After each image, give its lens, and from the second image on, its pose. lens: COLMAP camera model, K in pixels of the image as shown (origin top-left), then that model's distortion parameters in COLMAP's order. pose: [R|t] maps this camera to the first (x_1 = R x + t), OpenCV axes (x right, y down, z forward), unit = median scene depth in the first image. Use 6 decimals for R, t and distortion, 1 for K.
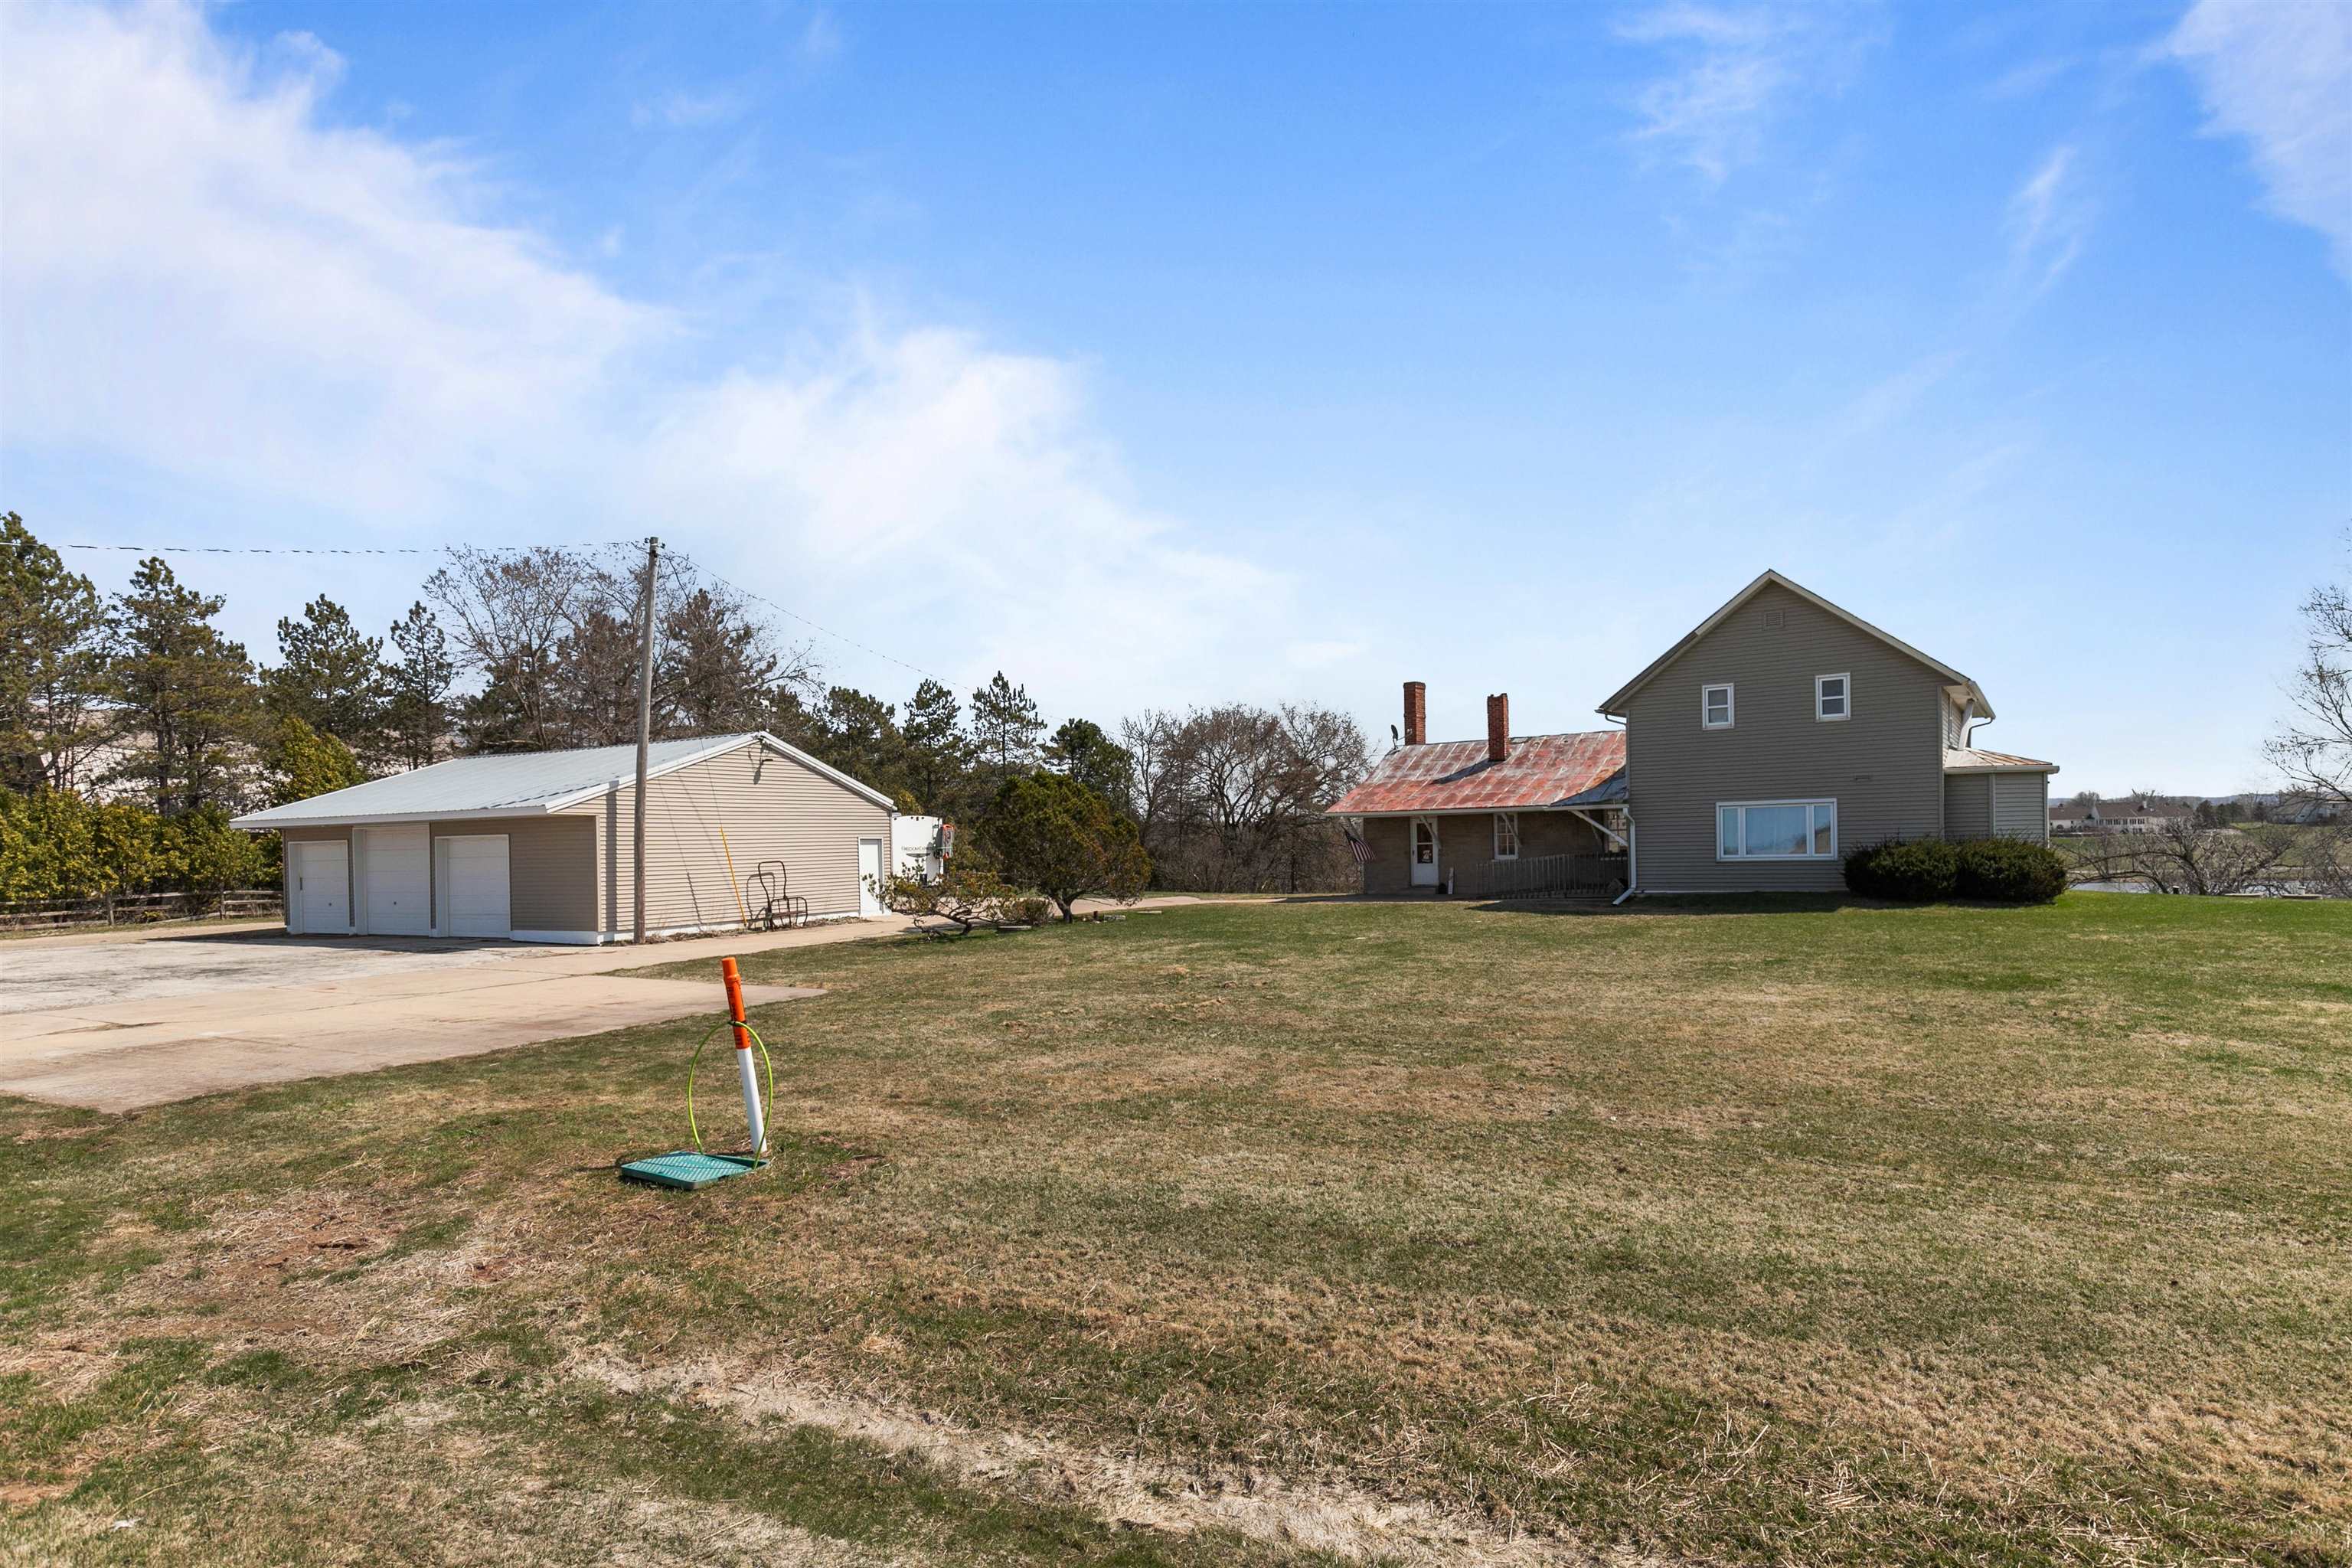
lens RADIAL K [[1265.6, 0, 1183.8], [0, 1265.6, 800.6], [0, 0, 1]] dist [0.002080, 0.000039]
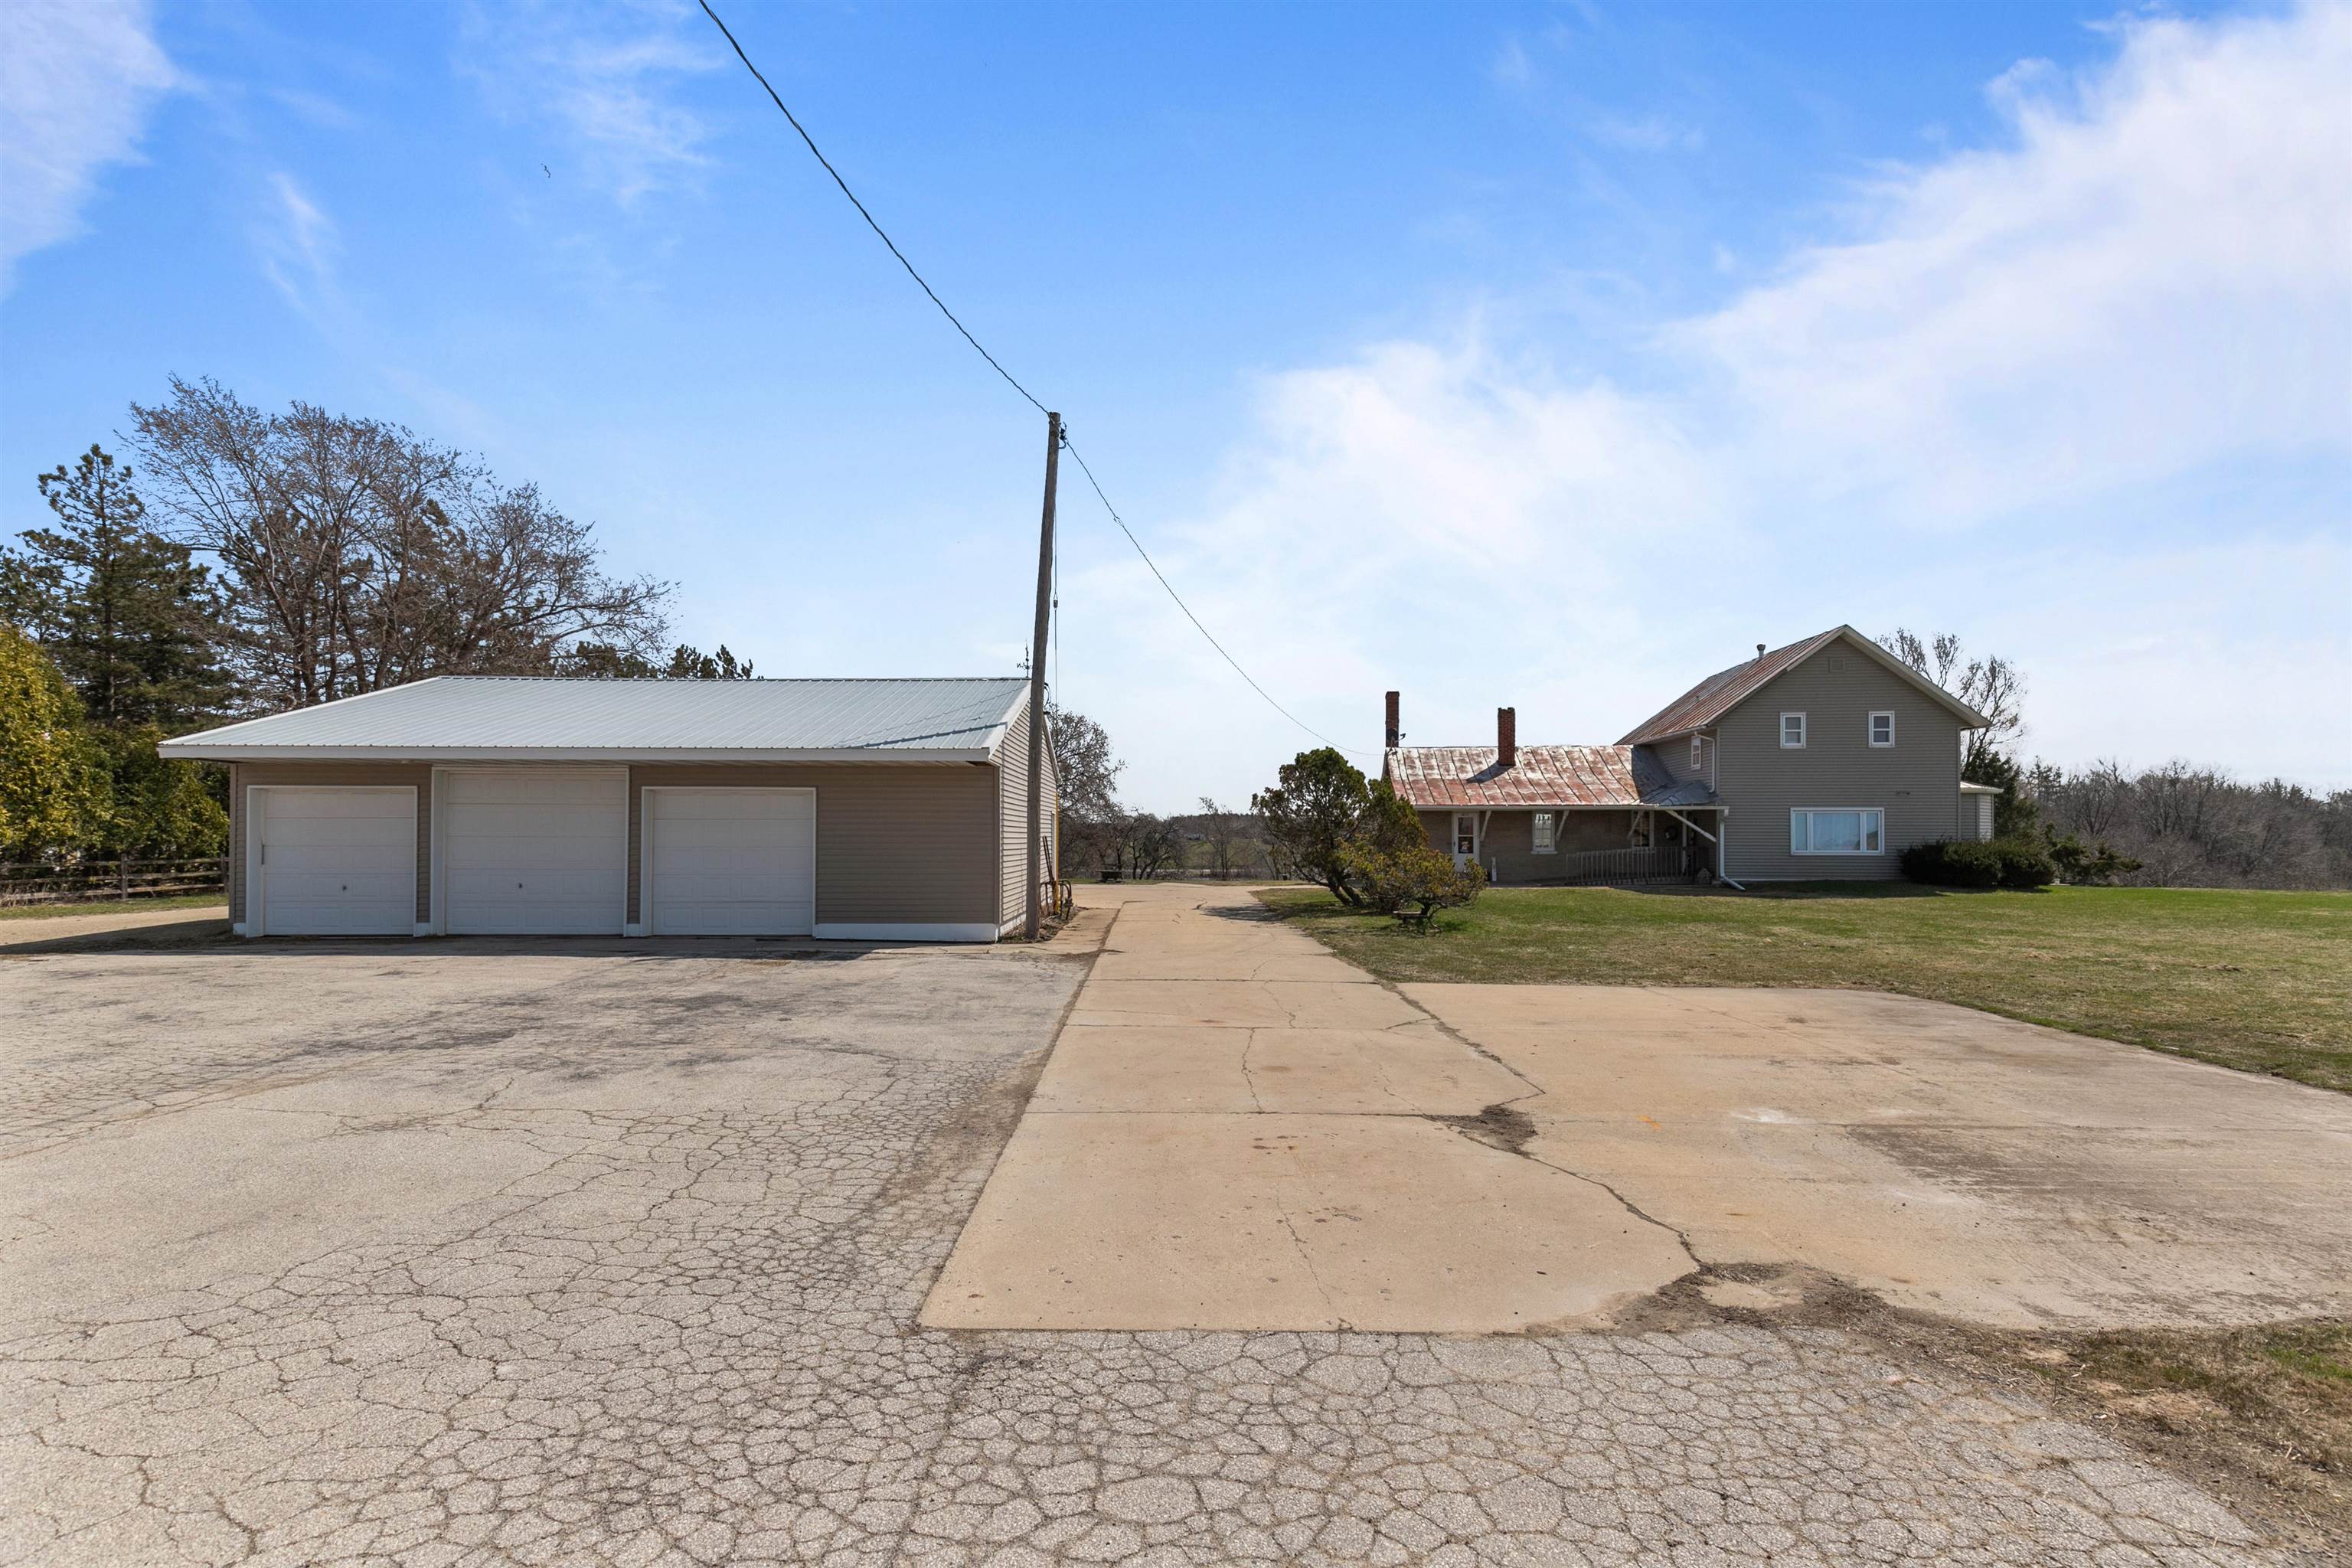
lens RADIAL K [[1050.5, 0, 1182.3], [0, 1050.5, 792.4], [0, 0, 1]] dist [0.004897, 0.000442]
pose [[0.881012, 0.045759, 0.470876, -0.588334], [-0.040159, 0.998952, -0.021937, 0.033081], [-0.471387, 0.000417, 0.881926, 0.373977]]
